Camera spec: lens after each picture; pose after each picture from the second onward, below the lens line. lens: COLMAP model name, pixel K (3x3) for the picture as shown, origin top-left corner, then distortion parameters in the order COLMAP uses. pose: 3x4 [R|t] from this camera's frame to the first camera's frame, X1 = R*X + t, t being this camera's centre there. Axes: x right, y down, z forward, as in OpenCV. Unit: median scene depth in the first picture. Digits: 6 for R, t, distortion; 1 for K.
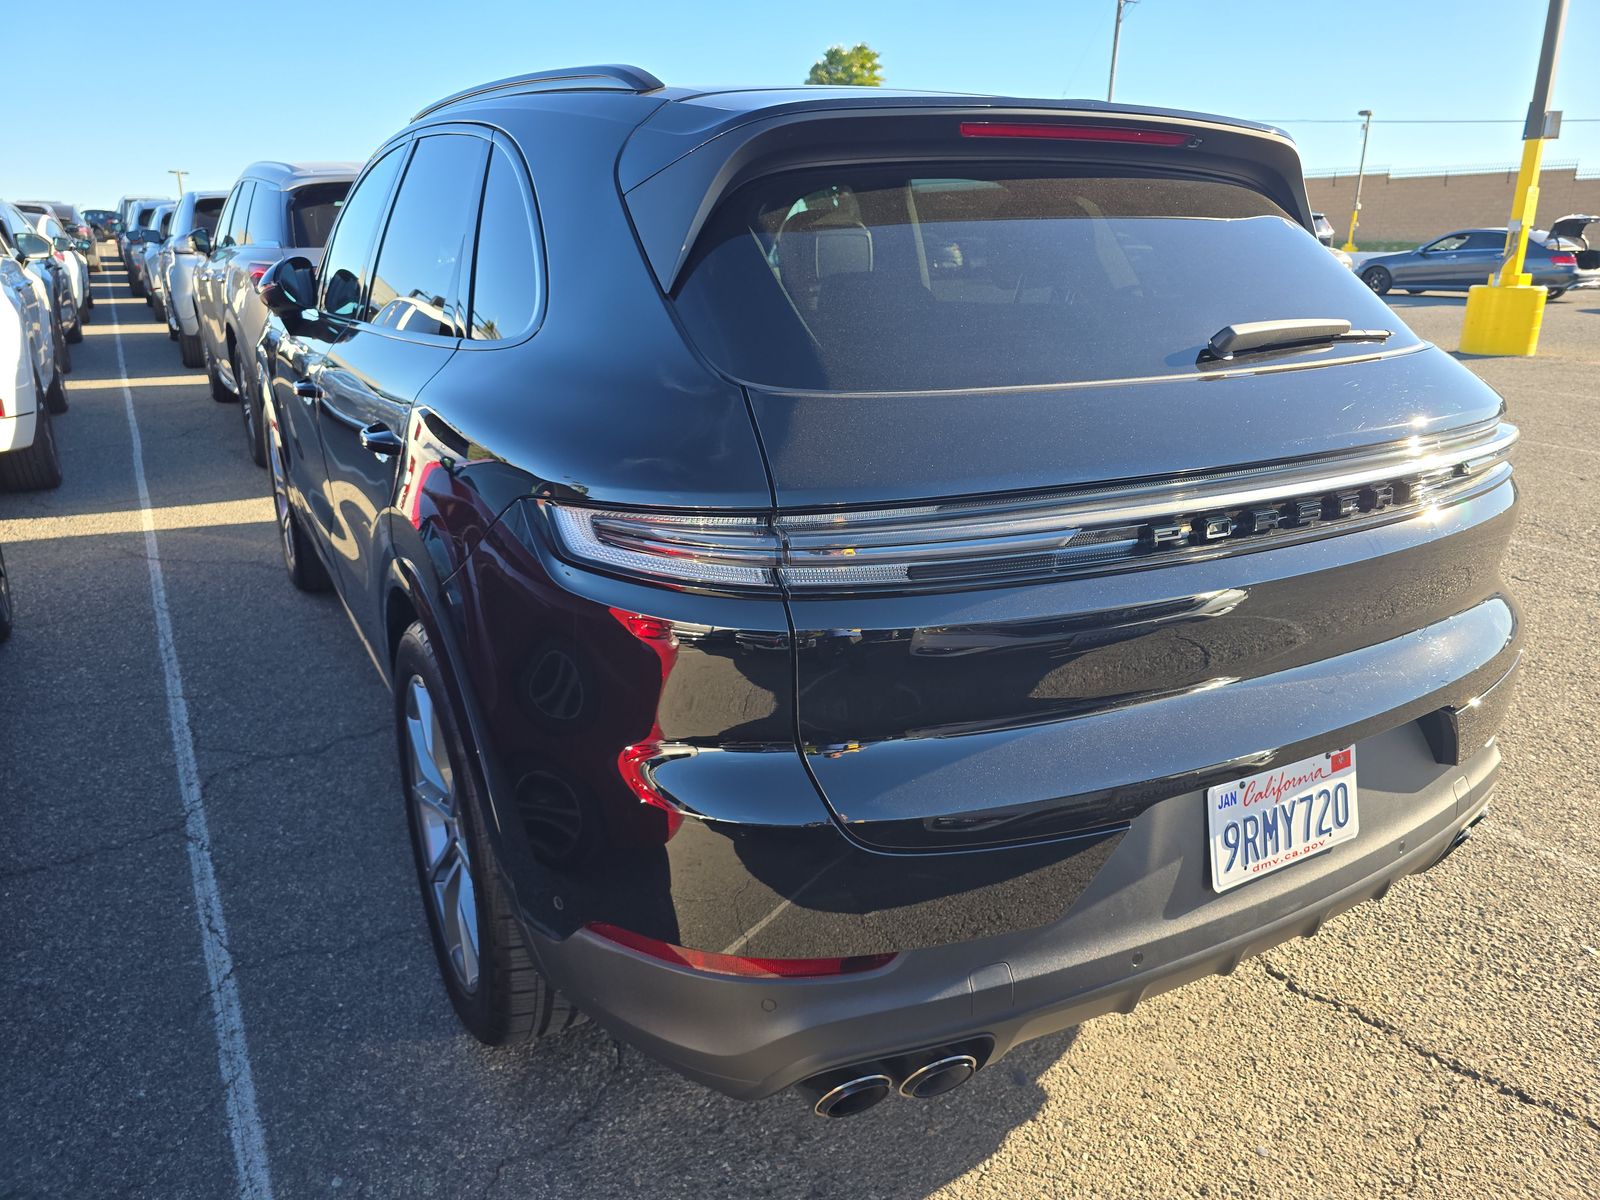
lens RADIAL K [[1078.9, 0, 788.5], [0, 1078.9, 602.5], [0, 0, 1]] dist [0.033943, -0.028987]
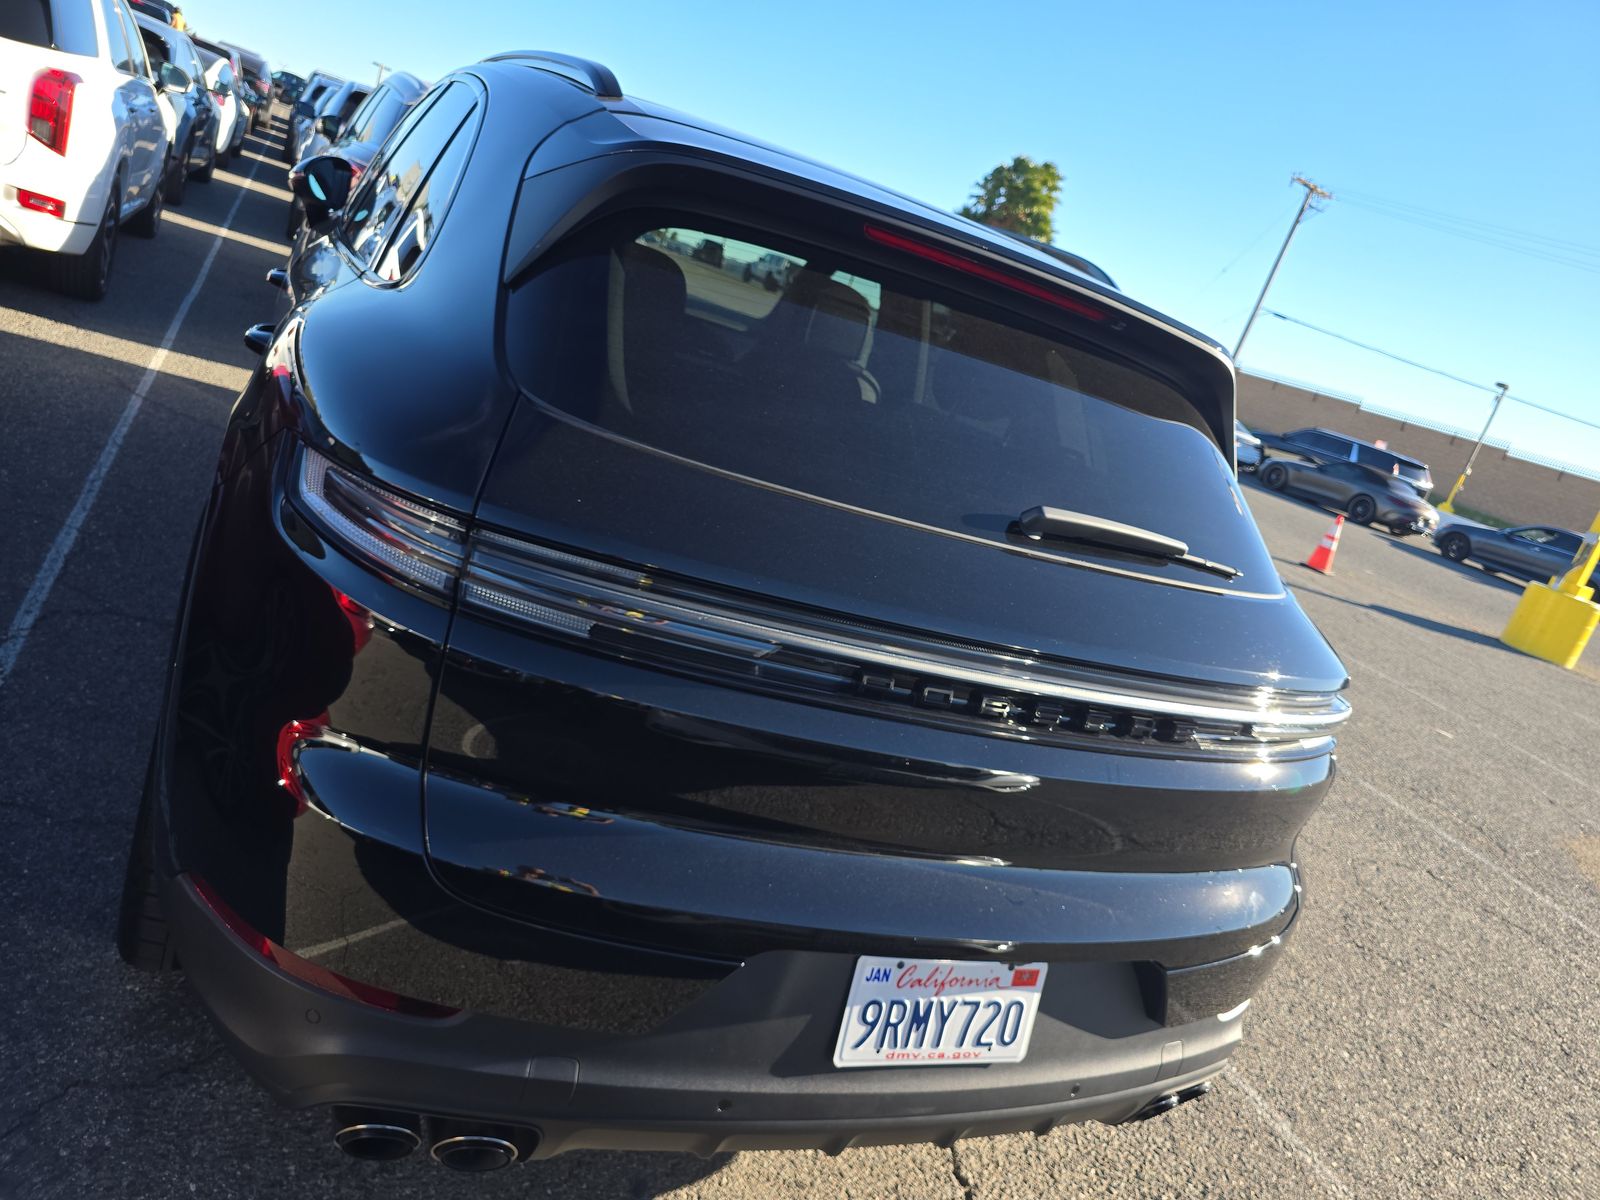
lens RADIAL K [[1078.9, 0, 814.9], [0, 1078.9, 599.3], [0, 0, 1]] dist [0.033943, -0.028987]
pose [[0.942780, 0.331837, -0.032401, 0.195219], [-0.333093, 0.941680, -0.047836, -0.044375], [0.014637, 0.055891, 0.998330, 0.028397]]
